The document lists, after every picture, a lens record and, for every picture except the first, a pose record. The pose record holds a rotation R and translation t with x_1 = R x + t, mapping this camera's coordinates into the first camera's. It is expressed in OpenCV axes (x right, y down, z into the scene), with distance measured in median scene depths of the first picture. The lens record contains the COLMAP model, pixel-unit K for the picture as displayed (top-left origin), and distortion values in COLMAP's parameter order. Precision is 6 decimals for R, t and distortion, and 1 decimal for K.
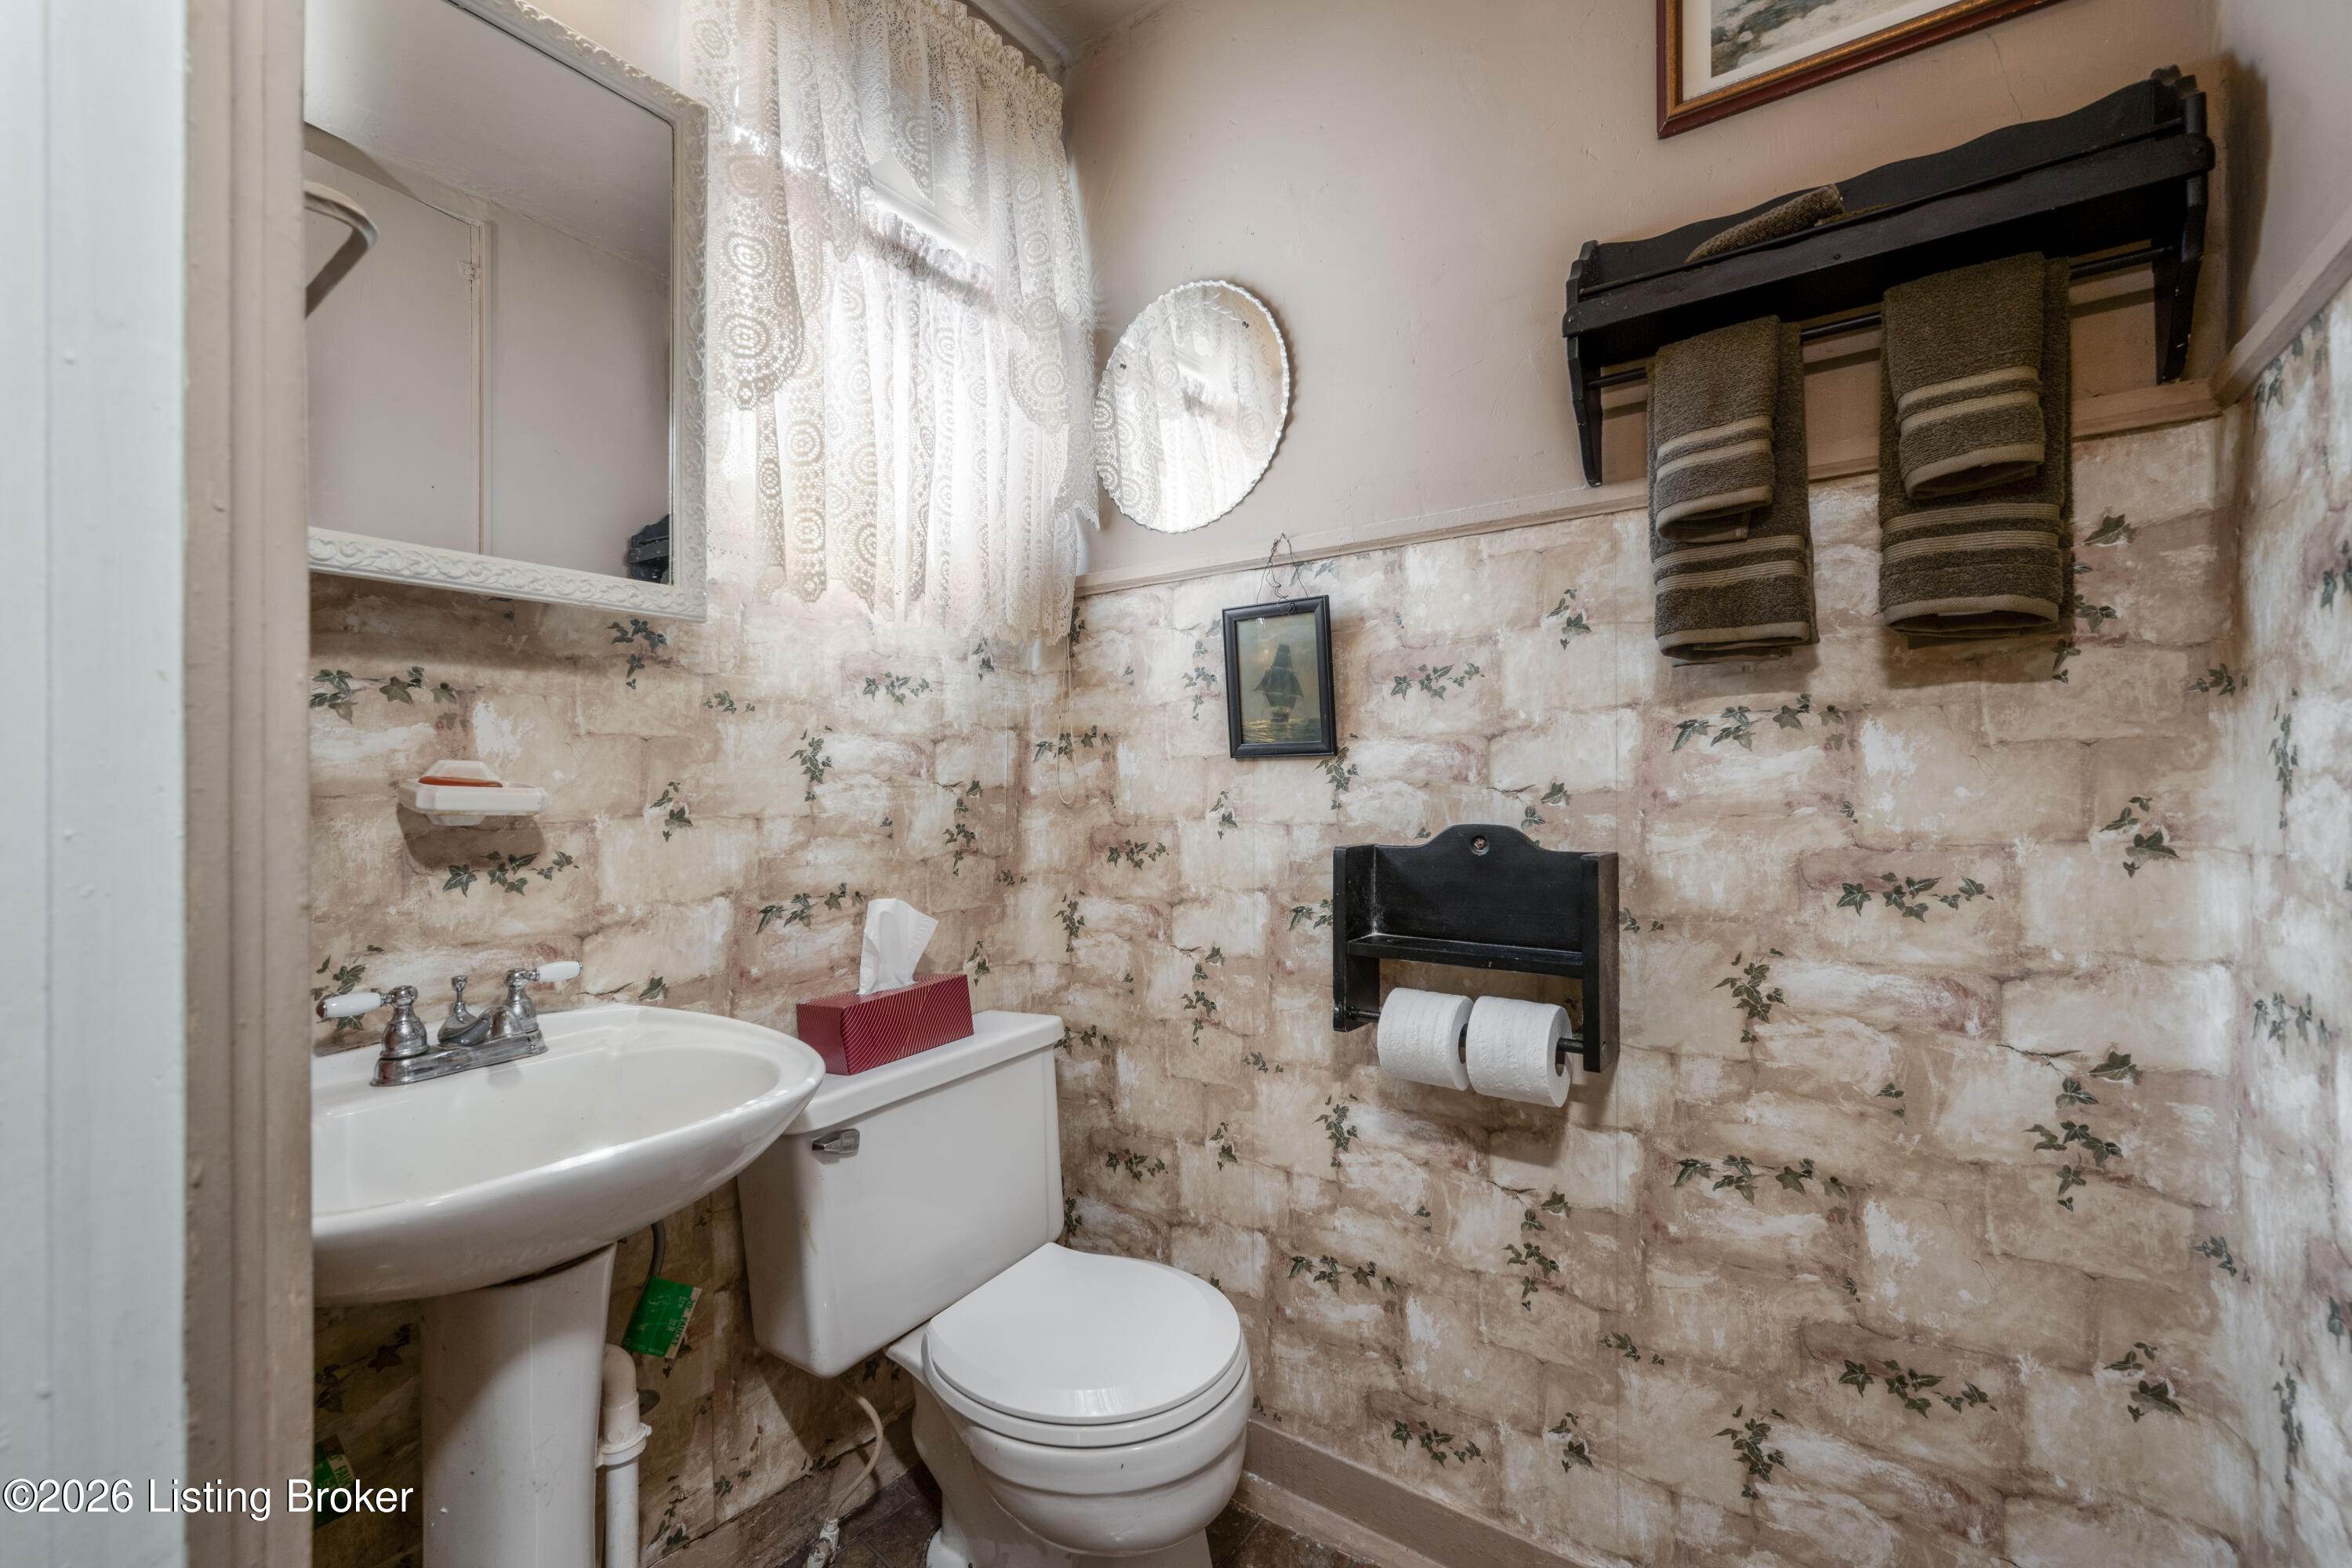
lens RADIAL K [[991.7, 0, 1181.8], [0, 991.7, 784.0], [0, 0, 1]] dist [-0.000277, 0.000051]
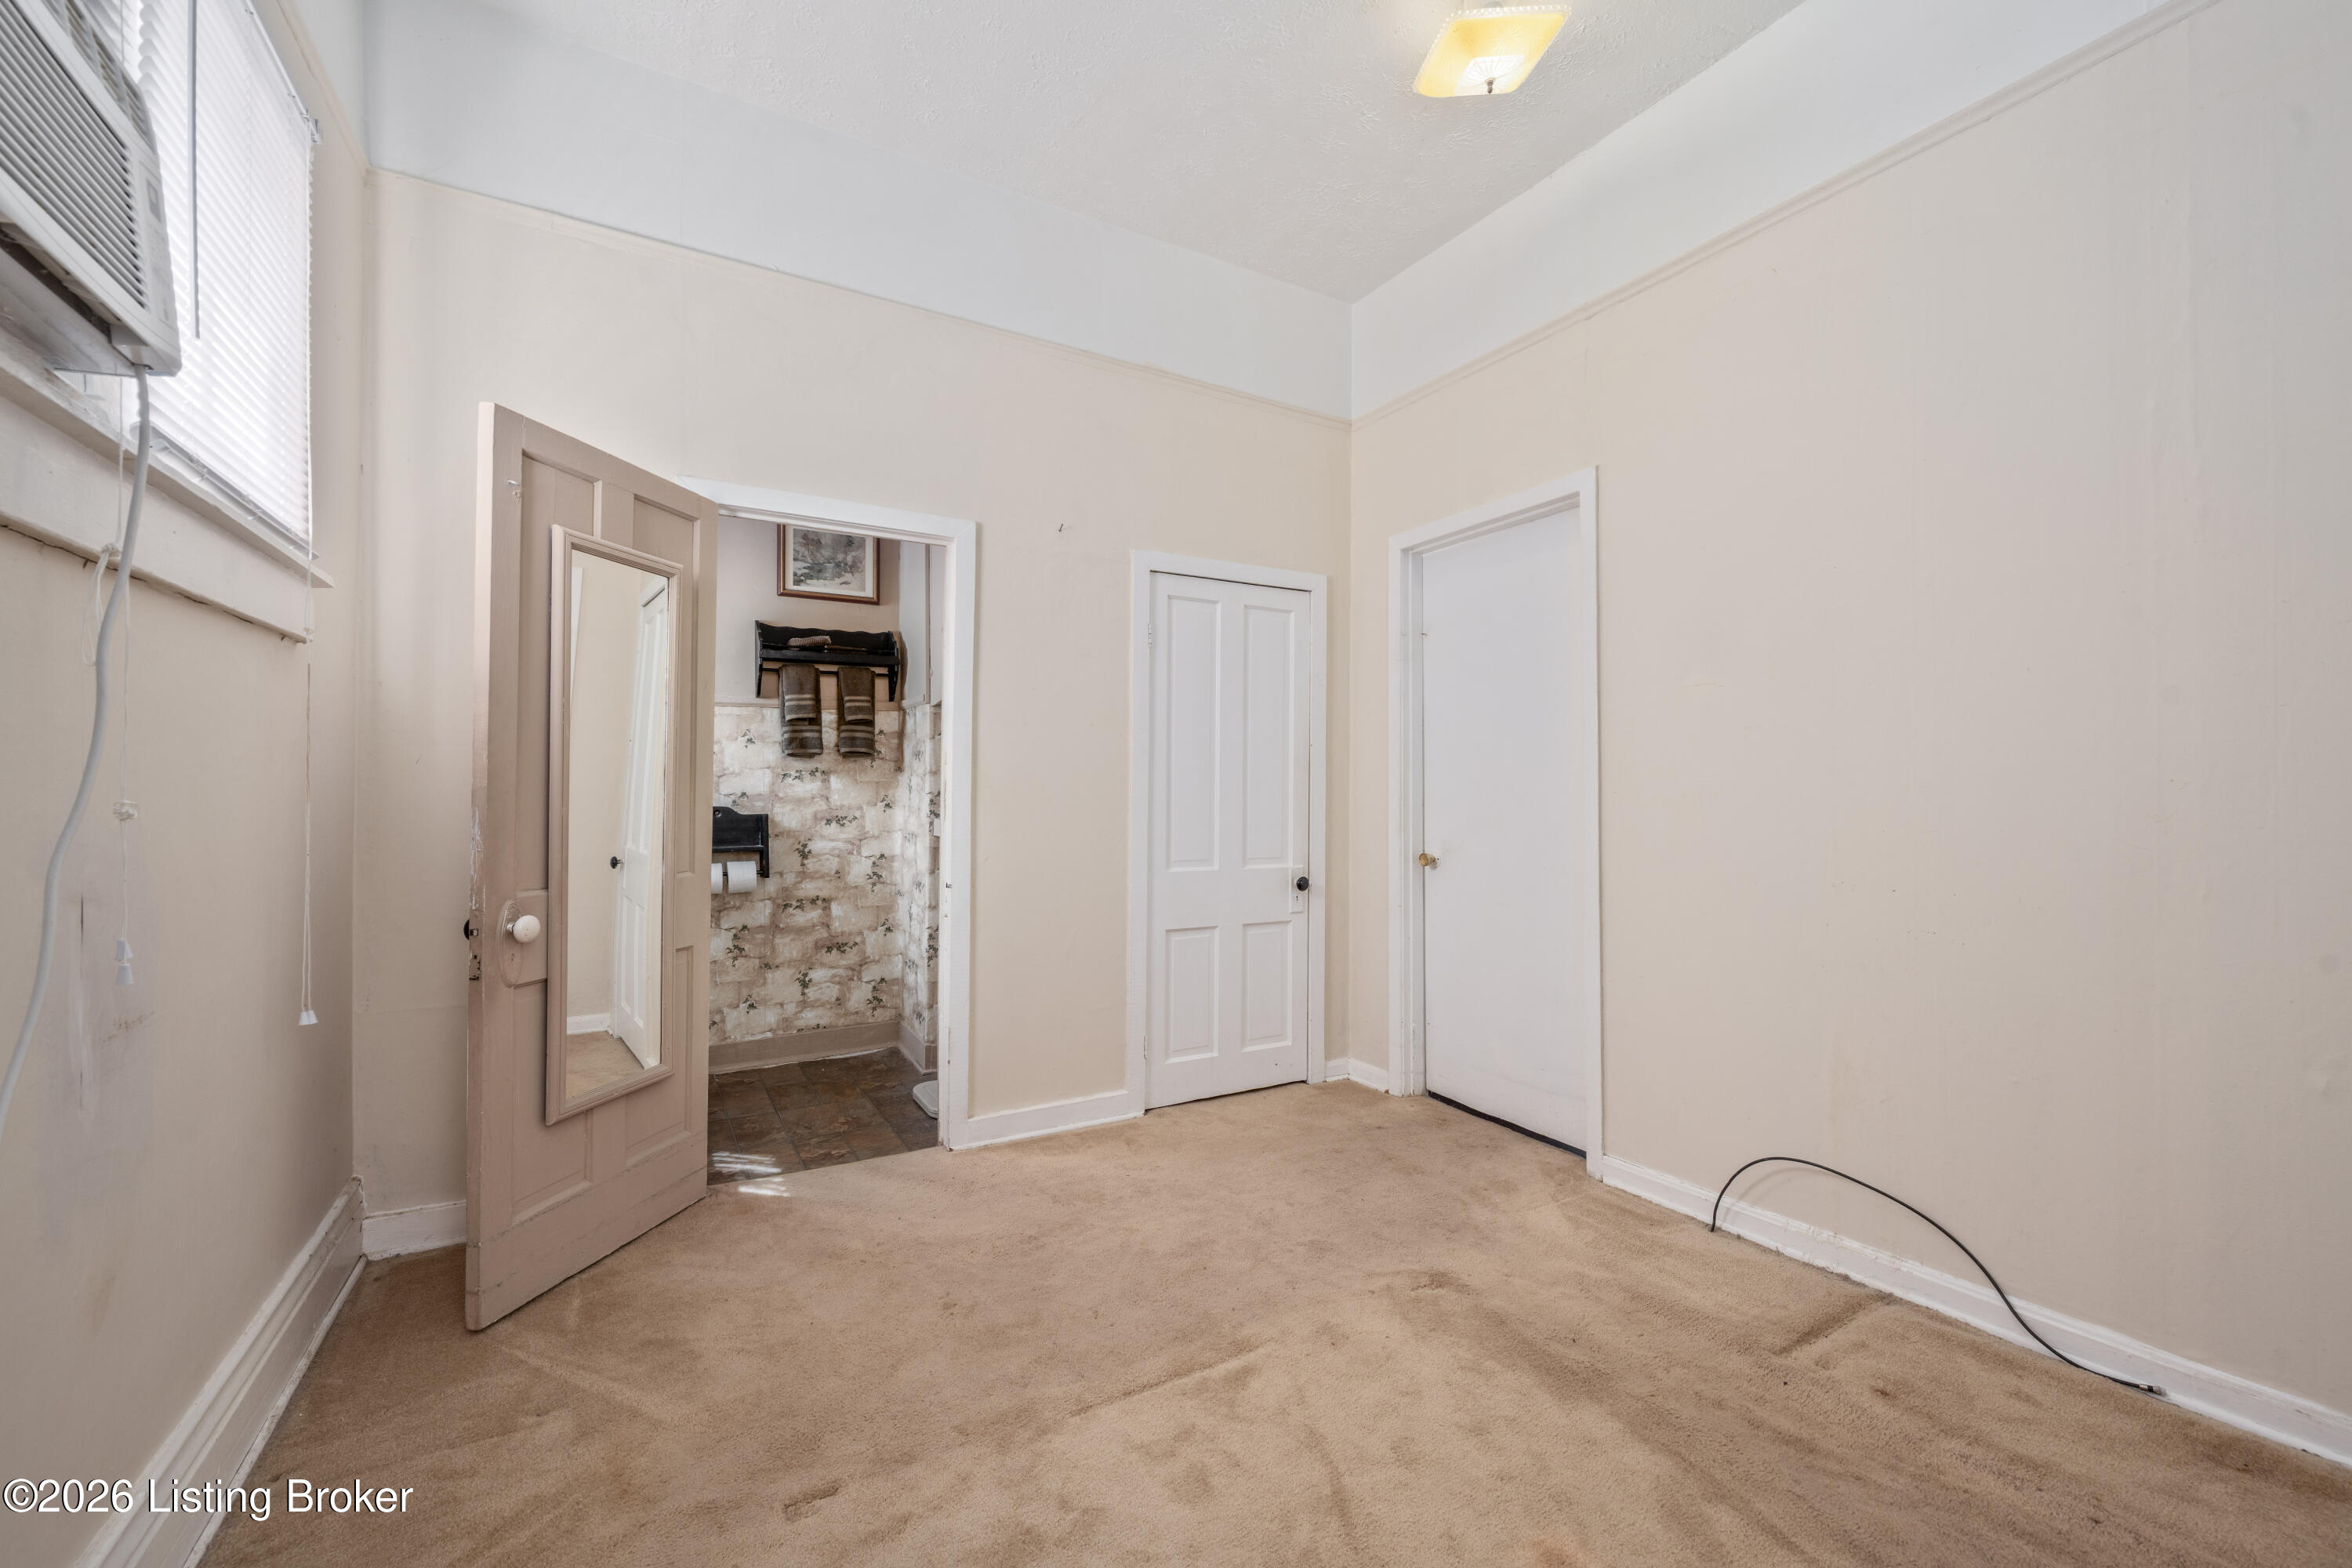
lens RADIAL K [[991.7, 0, 1178.8], [0, 991.7, 780.7], [0, 0, 1]] dist [-0.000277, 0.000051]
pose [[0.435773, 0.002964, 0.900052, -2.099673], [-0.002278, 0.999995, -0.002191, -0.037458], [-0.900054, -0.001095, 0.435777, -1.804885]]
